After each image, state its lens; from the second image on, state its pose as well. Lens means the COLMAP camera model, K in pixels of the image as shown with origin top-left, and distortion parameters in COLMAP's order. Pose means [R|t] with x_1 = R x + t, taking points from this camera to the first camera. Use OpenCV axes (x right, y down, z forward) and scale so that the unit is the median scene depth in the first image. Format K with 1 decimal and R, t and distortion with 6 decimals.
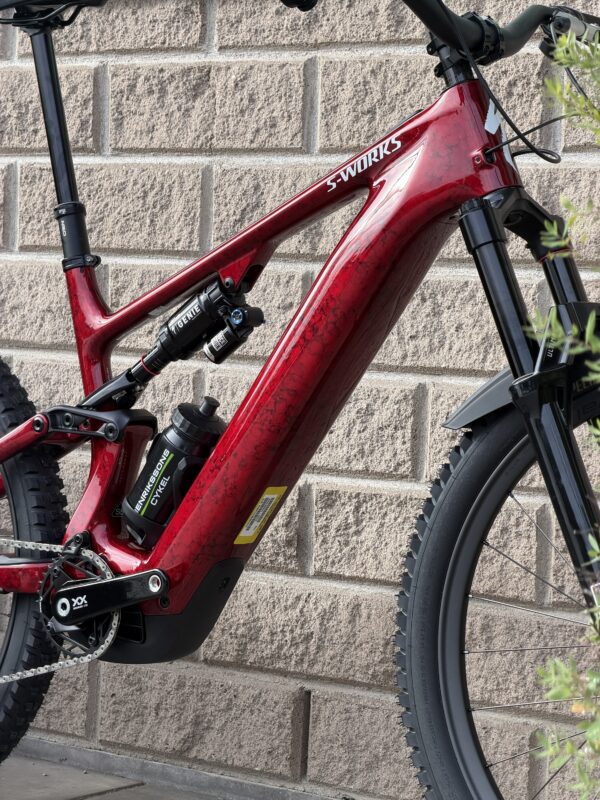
lens RADIAL K [[2338.0, 0, 301.7], [0, 2338.0, 398.7], [0, 0, 1]] dist [0.277784, 0.000000]
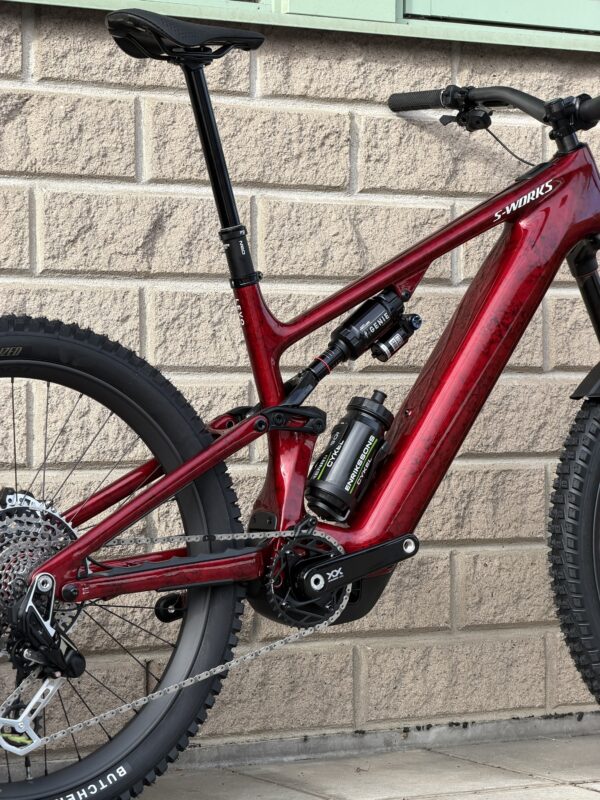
lens RADIAL K [[2338.0, 0, 303.2], [0, 2338.0, 401.7], [0, 0, 1]] dist [0.277784, 0.000000]
pose [[0.405915, -0.049563, 0.912566, -1.030266], [0.059334, 0.997851, 0.027803, -0.027369], [-0.911983, 0.042861, 0.407983, 0.491899]]
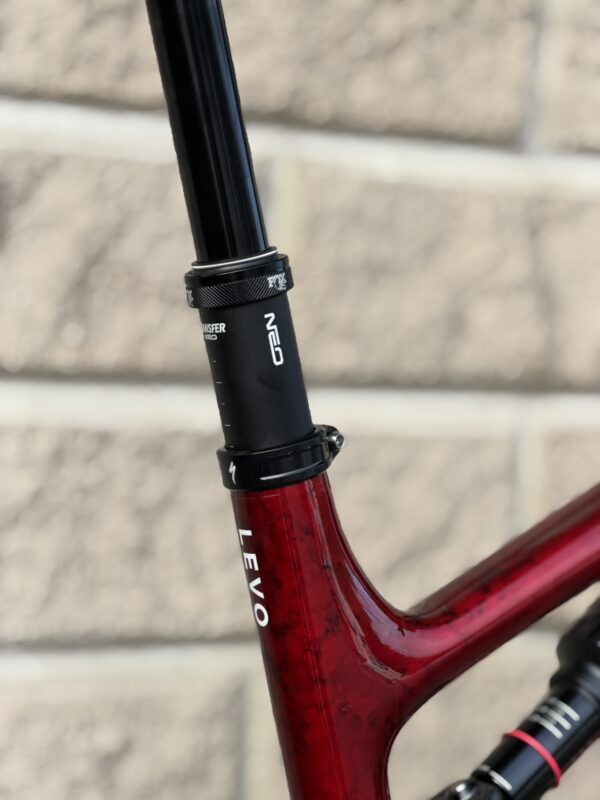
lens RADIAL K [[2338.0, 0, 295.4], [0, 2338.0, 392.4], [0, 0, 1]] dist [0.277784, 0.000000]
pose [[0.361998, -0.053995, 0.930614, -0.347823], [0.014628, 0.998527, 0.052245, -0.078155], [-0.932064, -0.005299, 0.362254, 0.835811]]
